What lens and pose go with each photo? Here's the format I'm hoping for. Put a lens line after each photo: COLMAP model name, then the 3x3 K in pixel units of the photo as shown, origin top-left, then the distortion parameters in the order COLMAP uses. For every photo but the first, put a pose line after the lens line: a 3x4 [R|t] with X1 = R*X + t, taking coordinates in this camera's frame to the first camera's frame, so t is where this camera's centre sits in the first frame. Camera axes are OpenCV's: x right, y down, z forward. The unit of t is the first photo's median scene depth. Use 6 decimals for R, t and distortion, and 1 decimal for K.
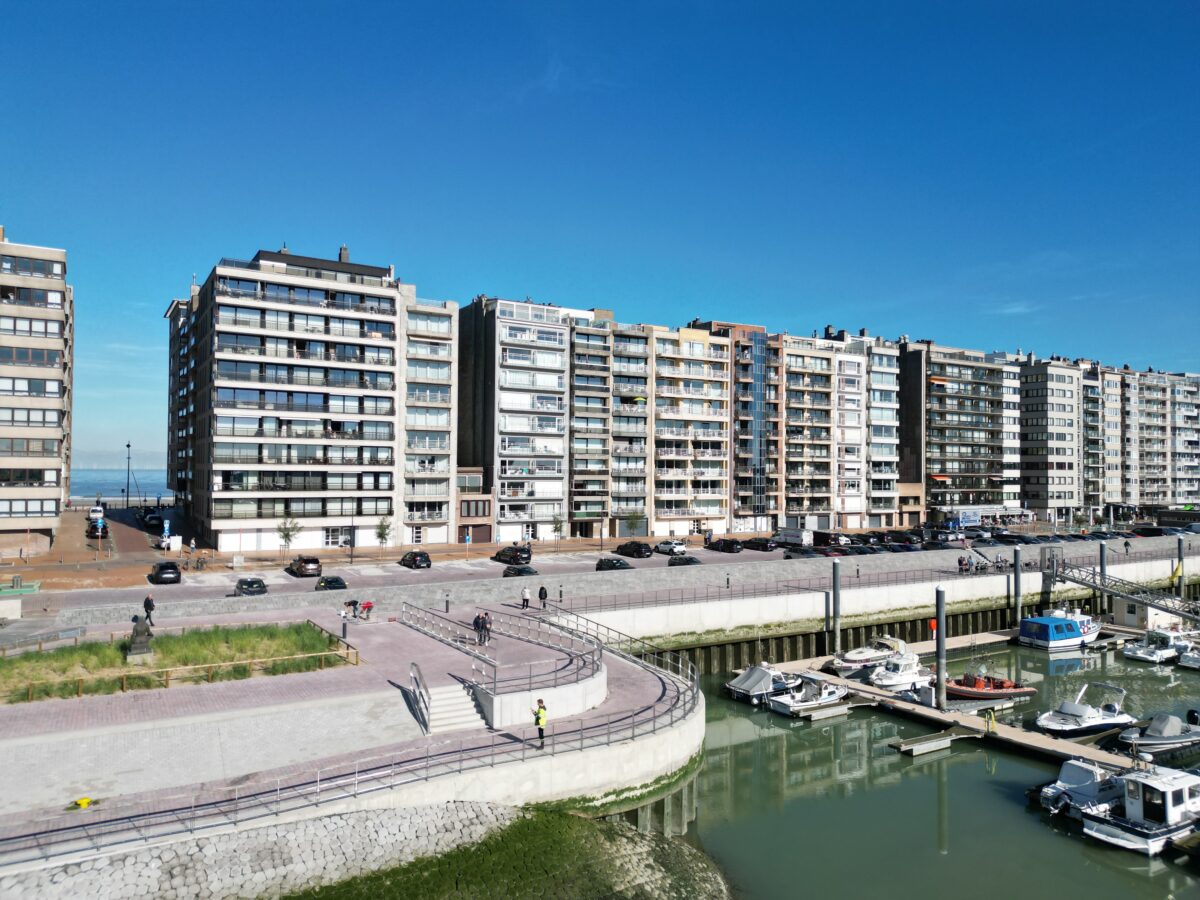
lens RADIAL K [[837.7, 0, 598.6], [0, 837.7, 452.0], [0, 0, 1]] dist [0.075405, -0.076910]
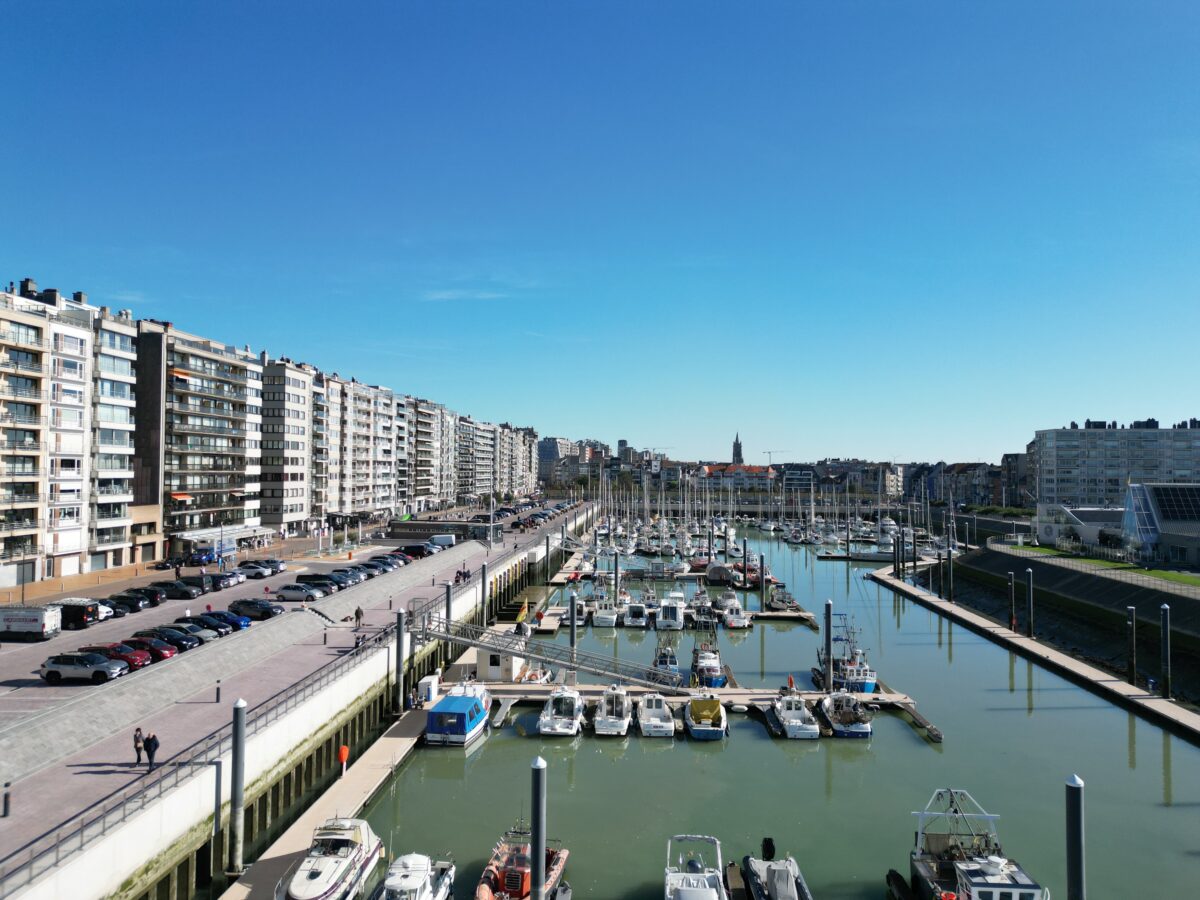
lens RADIAL K [[837.7, 0, 598.6], [0, 837.7, 452.0], [0, 0, 1]] dist [0.075405, -0.076910]
pose [[0.579697, 0.015233, 0.814690, -0.020702], [-0.023650, 0.999719, -0.001864, -0.021145], [-0.814489, -0.018187, 0.579894, 0.241817]]
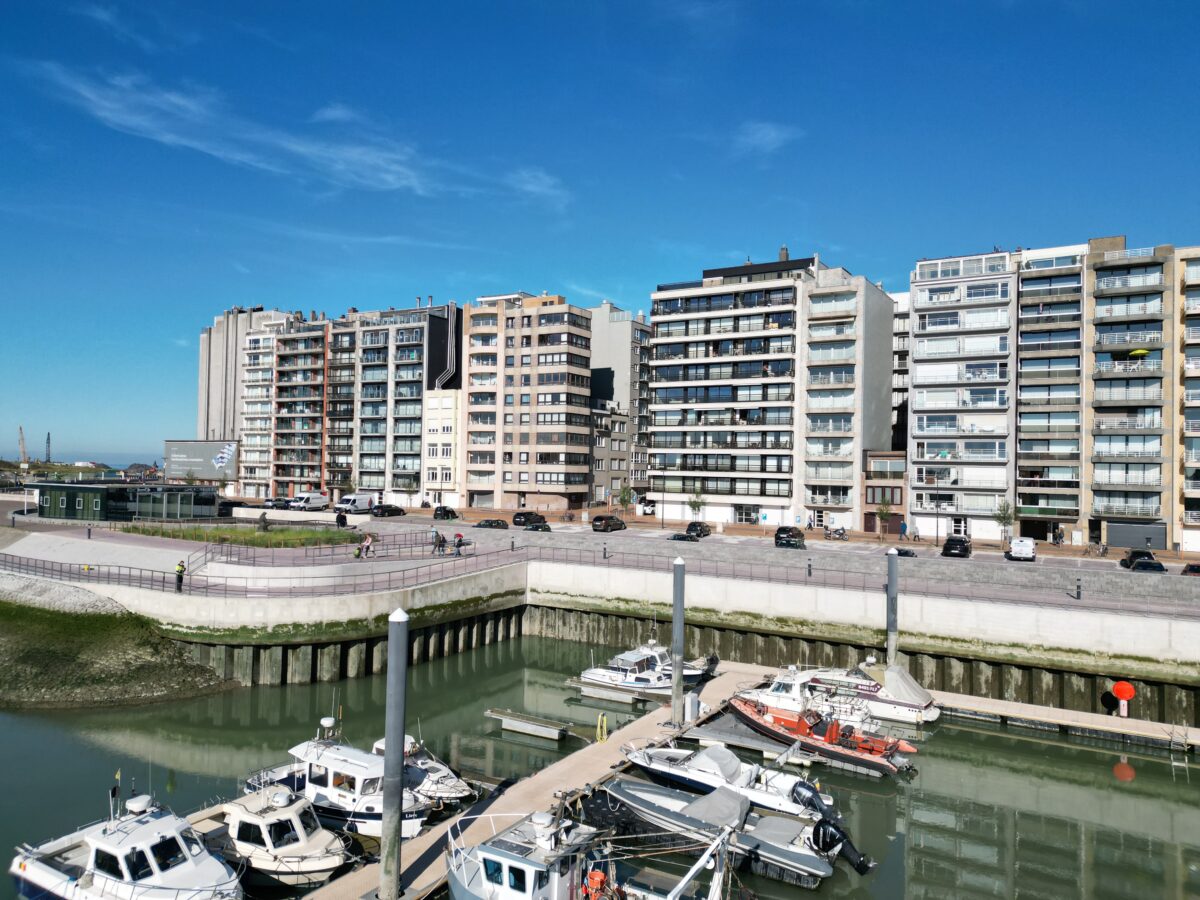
lens RADIAL K [[834.9, 0, 598.8], [0, 834.9, 451.8], [0, 0, 1]] dist [0.084237, -0.075246]
pose [[0.469658, -0.020566, -0.882609, 0.397604], [0.003431, 0.999764, -0.021469, 0.029518], [0.882842, 0.007055, 0.469618, 0.220776]]
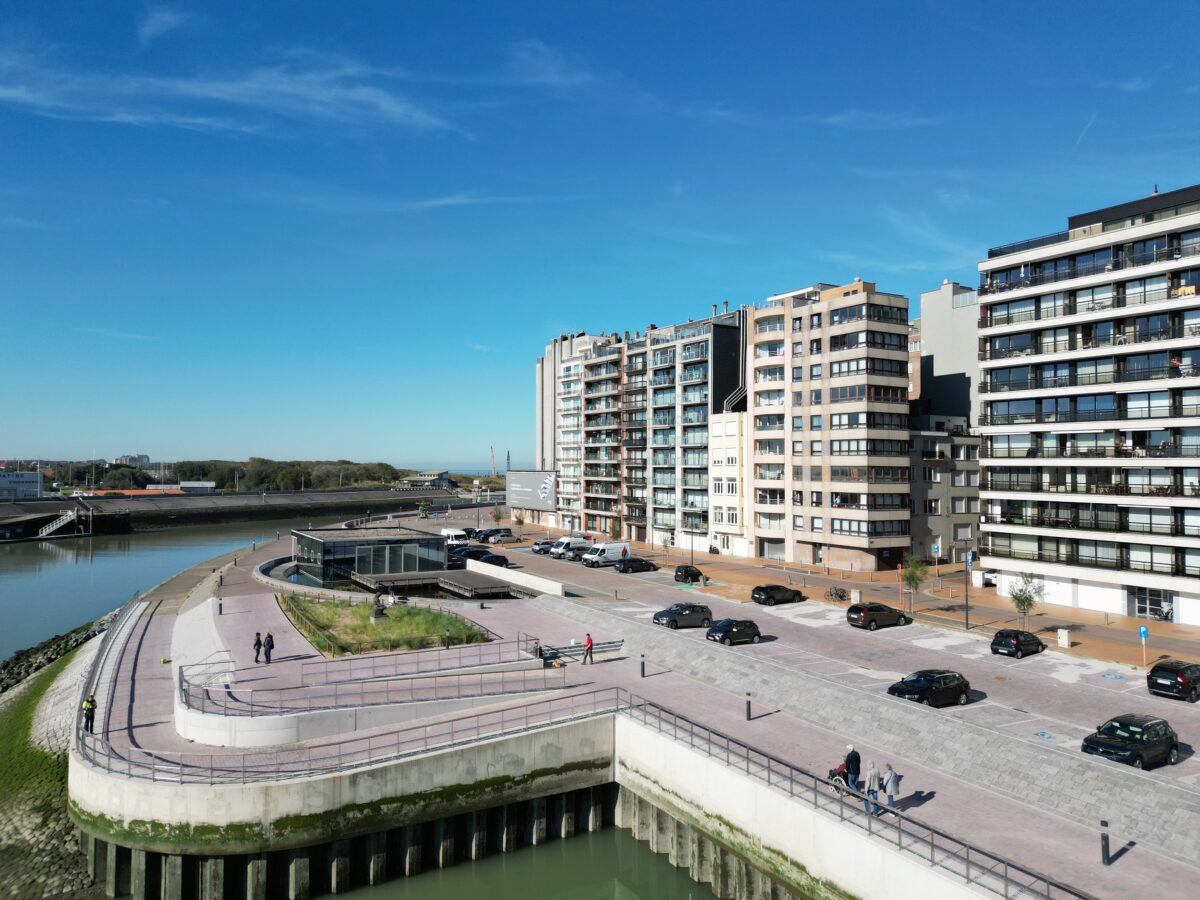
lens RADIAL K [[839.1, 0, 588.5], [0, 839.1, 432.2], [0, 0, 1]] dist [0.068123, -0.080920]
pose [[-0.034563, -0.053047, -0.997994, 0.272175], [0.012199, 0.998494, -0.053497, -0.002665], [0.999328, -0.014024, -0.033864, 0.404692]]
